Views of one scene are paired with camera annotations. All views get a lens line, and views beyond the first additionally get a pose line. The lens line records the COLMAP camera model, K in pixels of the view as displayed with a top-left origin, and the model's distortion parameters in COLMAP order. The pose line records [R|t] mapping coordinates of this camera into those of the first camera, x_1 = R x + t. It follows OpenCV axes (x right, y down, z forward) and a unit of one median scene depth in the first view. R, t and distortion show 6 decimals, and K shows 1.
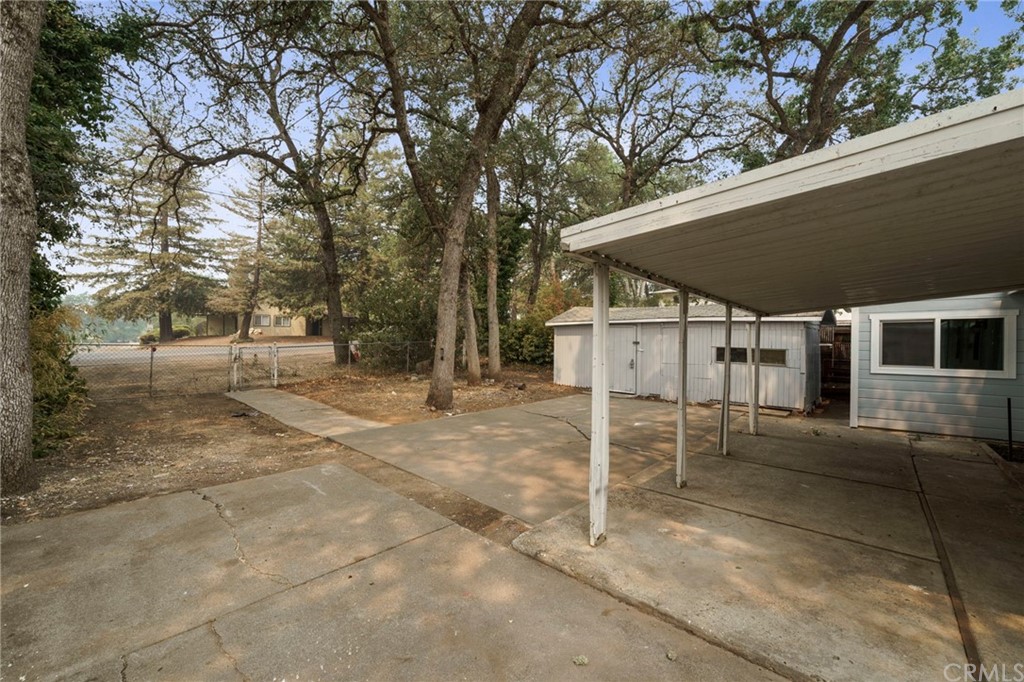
lens RADIAL K [[403.9, 0, 502.8], [0, 403.9, 342.8], [0, 0, 1]] dist [-0.002523, -0.000143]
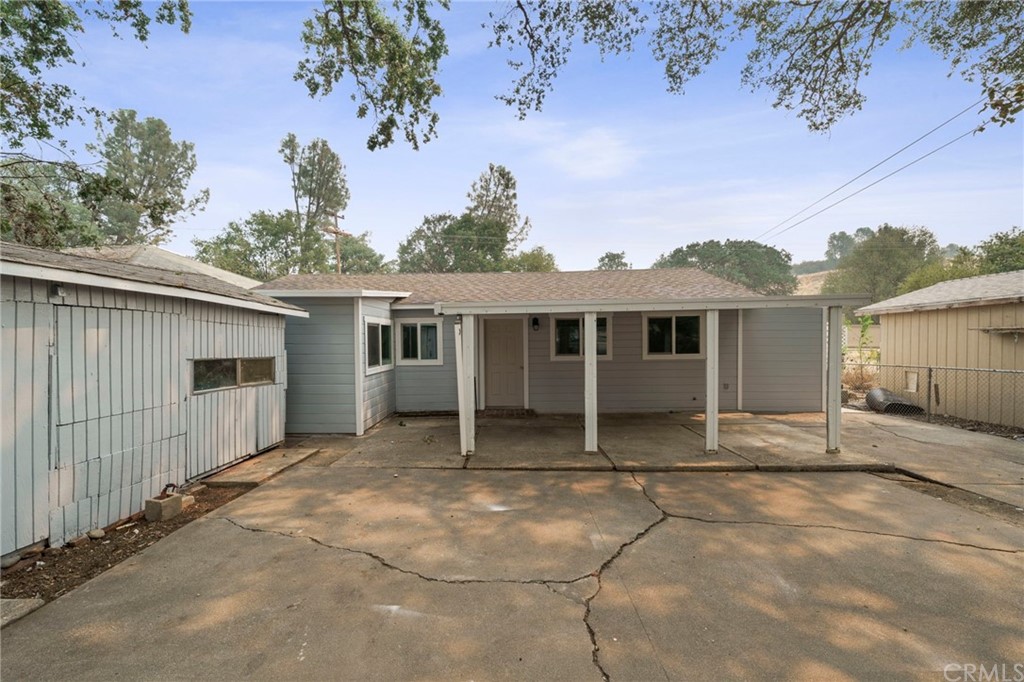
lens RADIAL K [[403.9, 0, 499.1], [0, 403.9, 349.1], [0, 0, 1]] dist [-0.002523, -0.000143]
pose [[-0.669906, -0.022288, 0.742111, -0.032844], [-0.003800, 0.999639, 0.026592, -0.015807], [-0.742436, 0.014994, -0.669749, 1.183991]]
